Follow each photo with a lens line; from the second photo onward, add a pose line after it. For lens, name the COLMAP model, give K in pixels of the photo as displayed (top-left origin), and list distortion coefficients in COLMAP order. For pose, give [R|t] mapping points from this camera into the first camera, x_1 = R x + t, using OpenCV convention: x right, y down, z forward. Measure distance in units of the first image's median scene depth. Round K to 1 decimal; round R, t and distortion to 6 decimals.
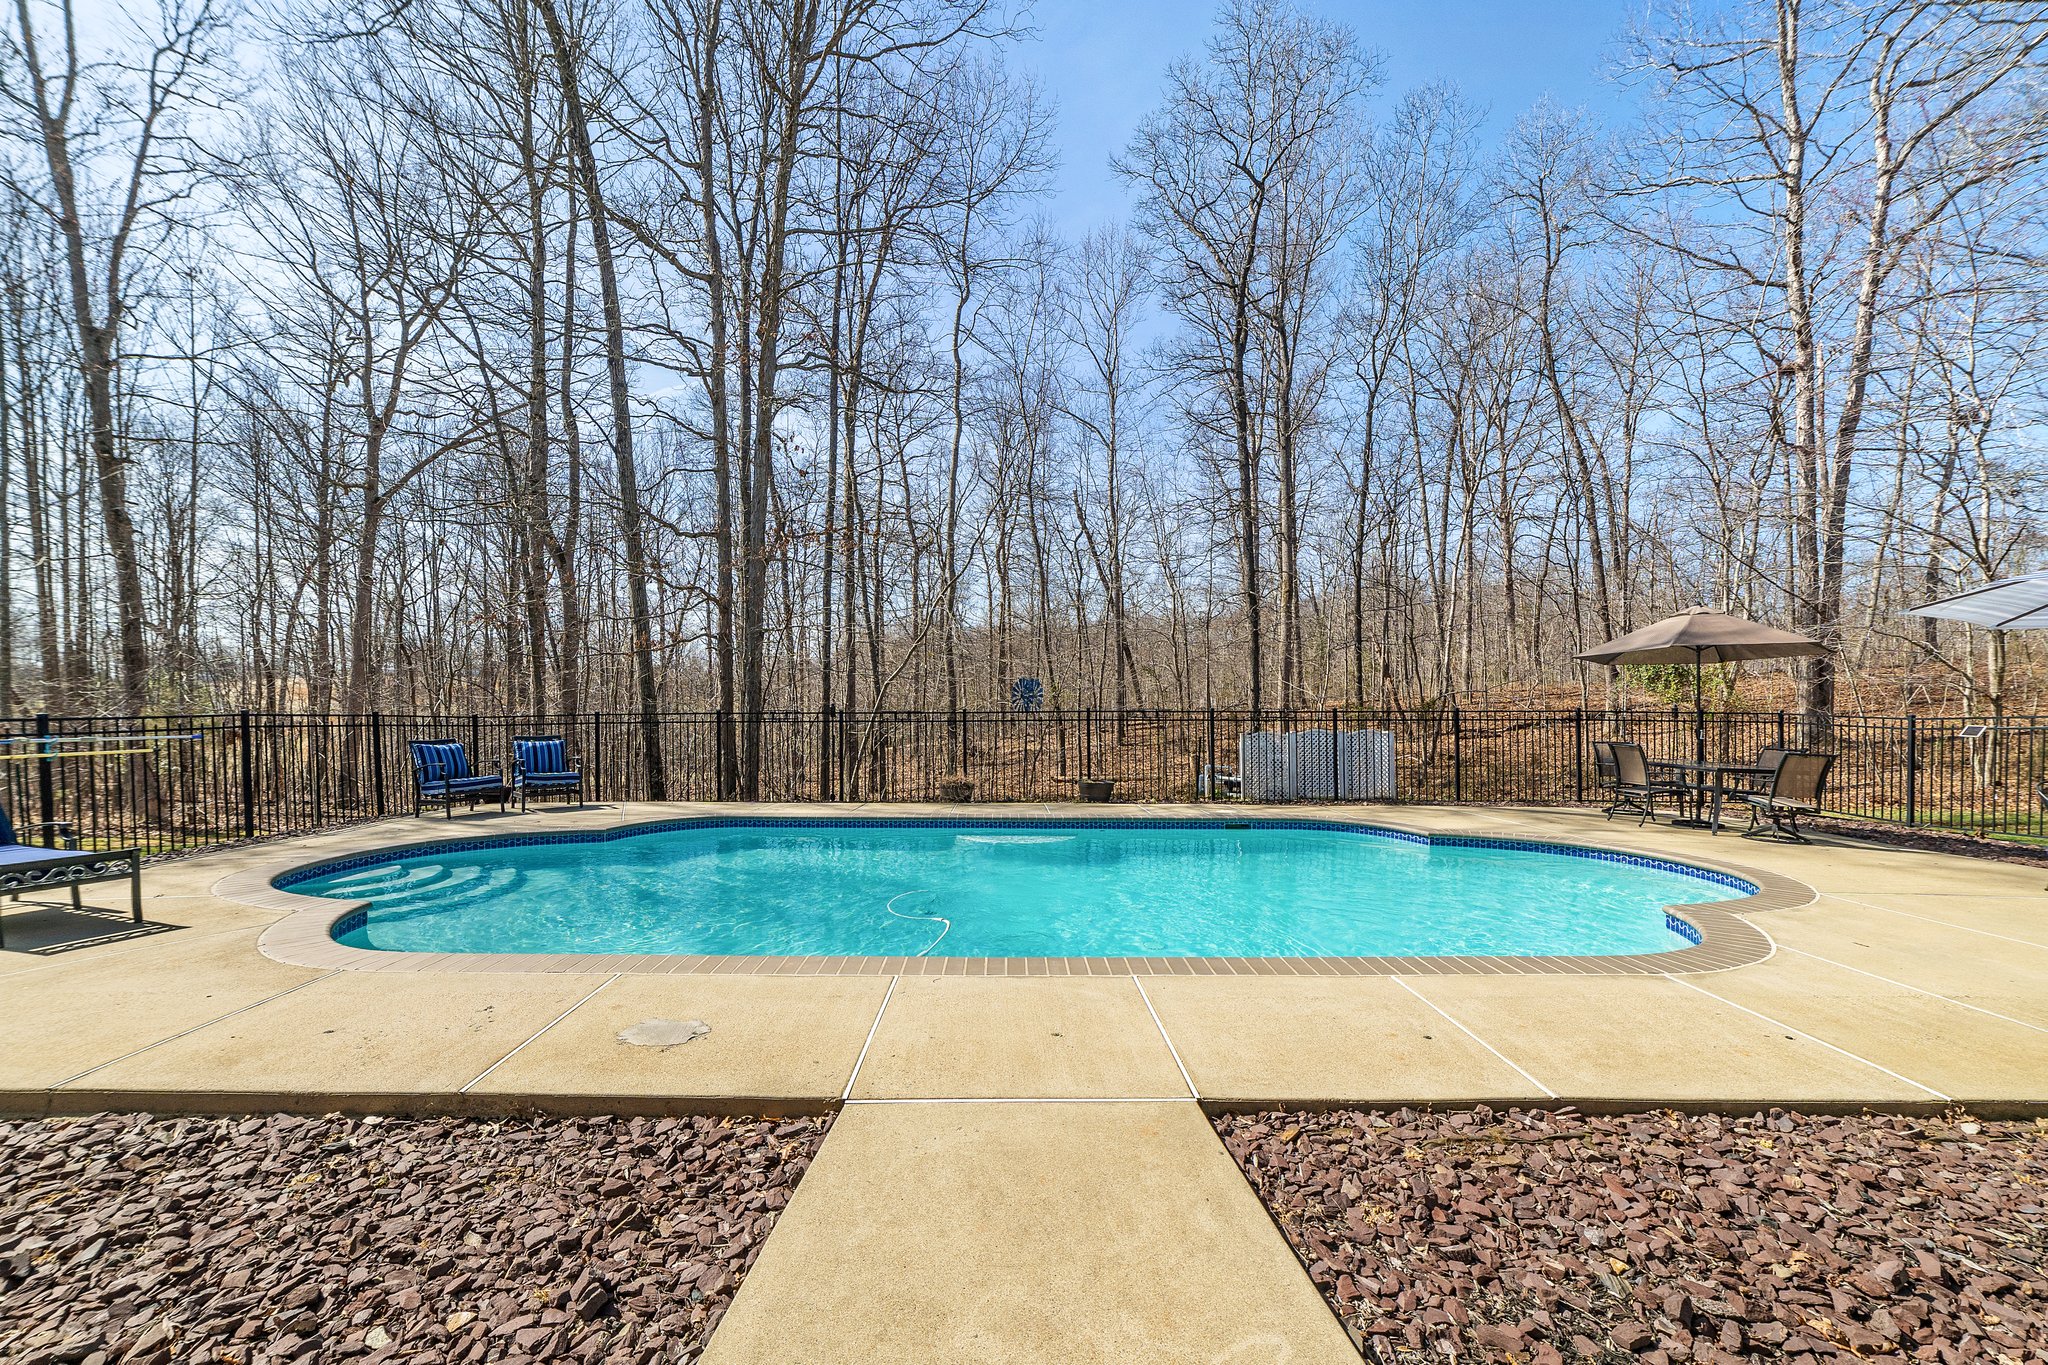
lens RADIAL K [[833.0, 0, 1024.9], [0, 833.0, 714.0], [0, 0, 1]] dist [-0.025433, 0.011143]
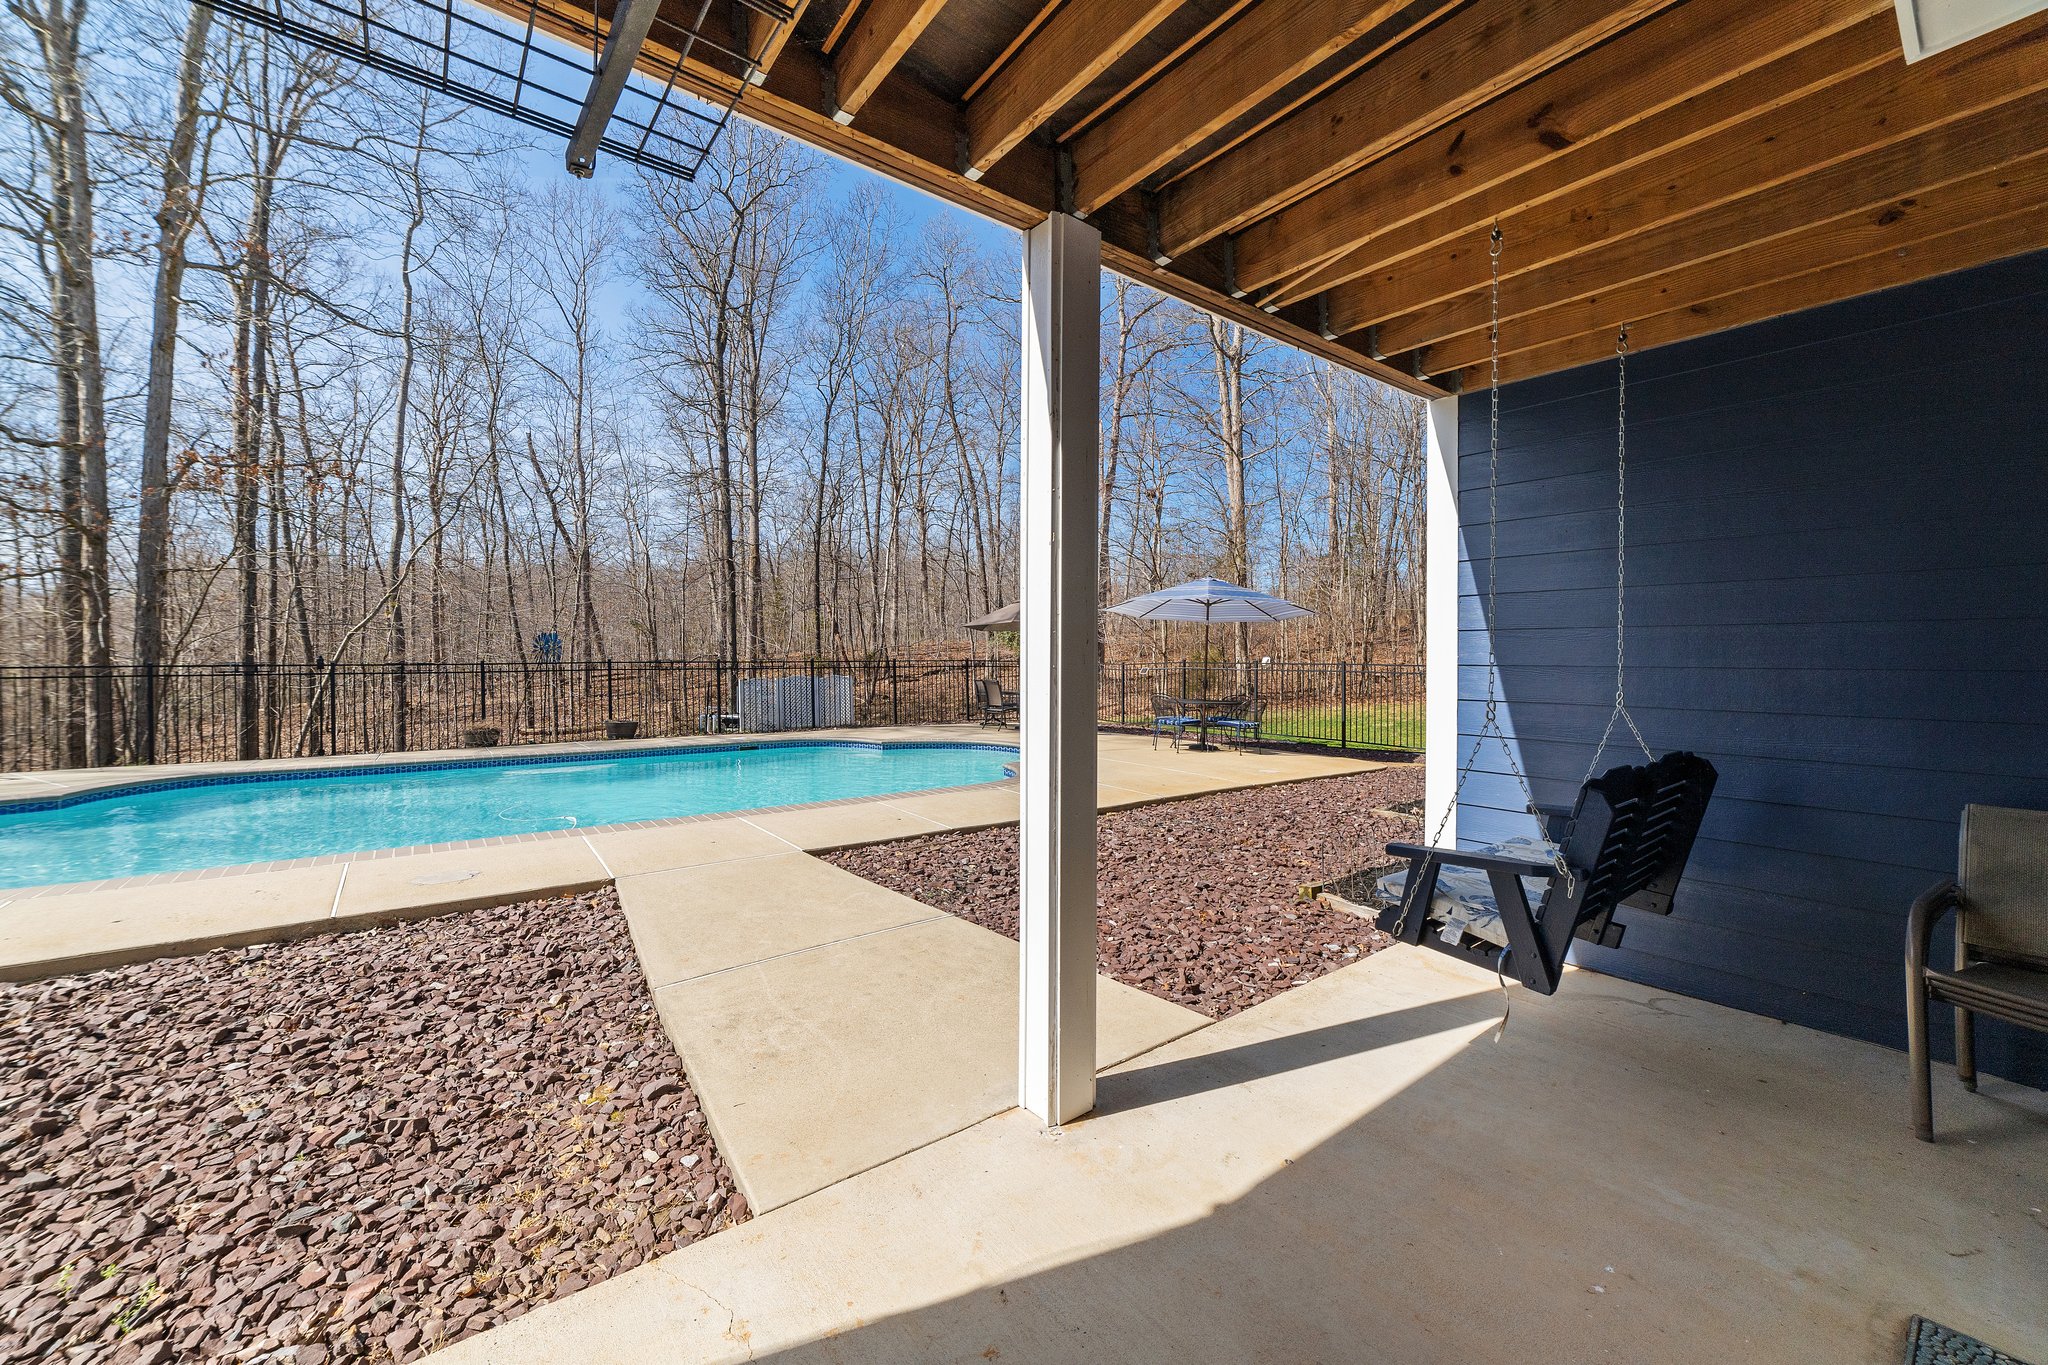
lens RADIAL K [[784.0, 0, 1016.1], [0, 784.0, 659.8], [0, 0, 1]] dist [-0.011955, -0.000079]
pose [[0.797363, -0.002741, 0.603494, -0.065686], [0.006520, 0.999970, -0.004072, 0.000746], [-0.603465, 0.007181, 0.797357, -0.105489]]
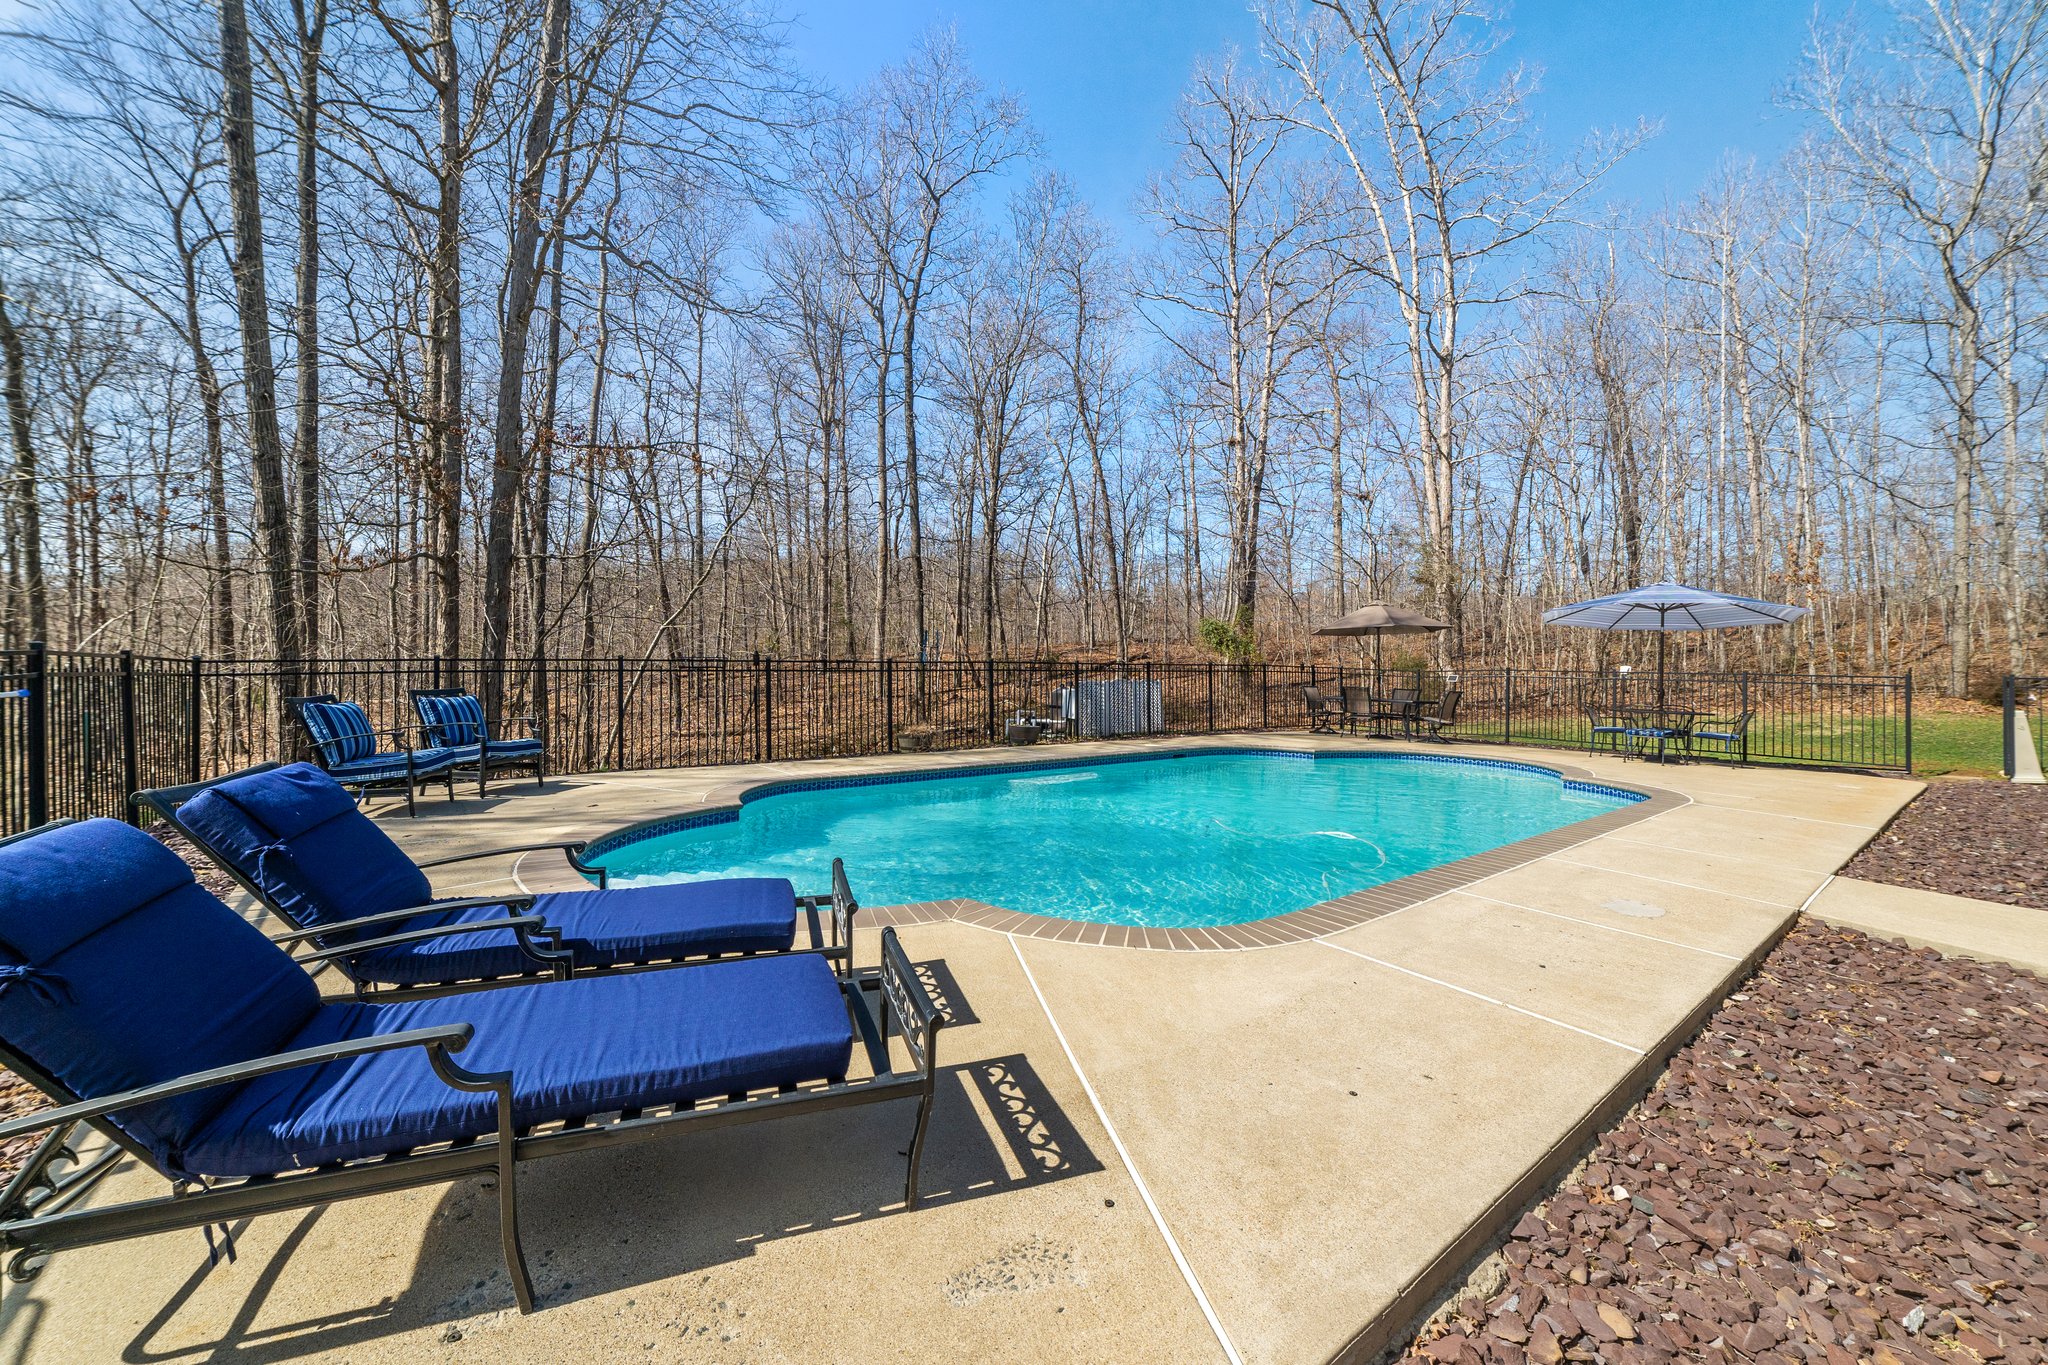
lens RADIAL K [[784.0, 0, 1016.1], [0, 784.0, 659.8], [0, 0, 1]] dist [-0.011955, -0.000079]
pose [[0.795537, 0.010302, 0.605818, -0.260785], [-0.007167, 0.999945, -0.007592, 0.000863], [-0.605863, 0.001698, 0.795567, 0.077815]]
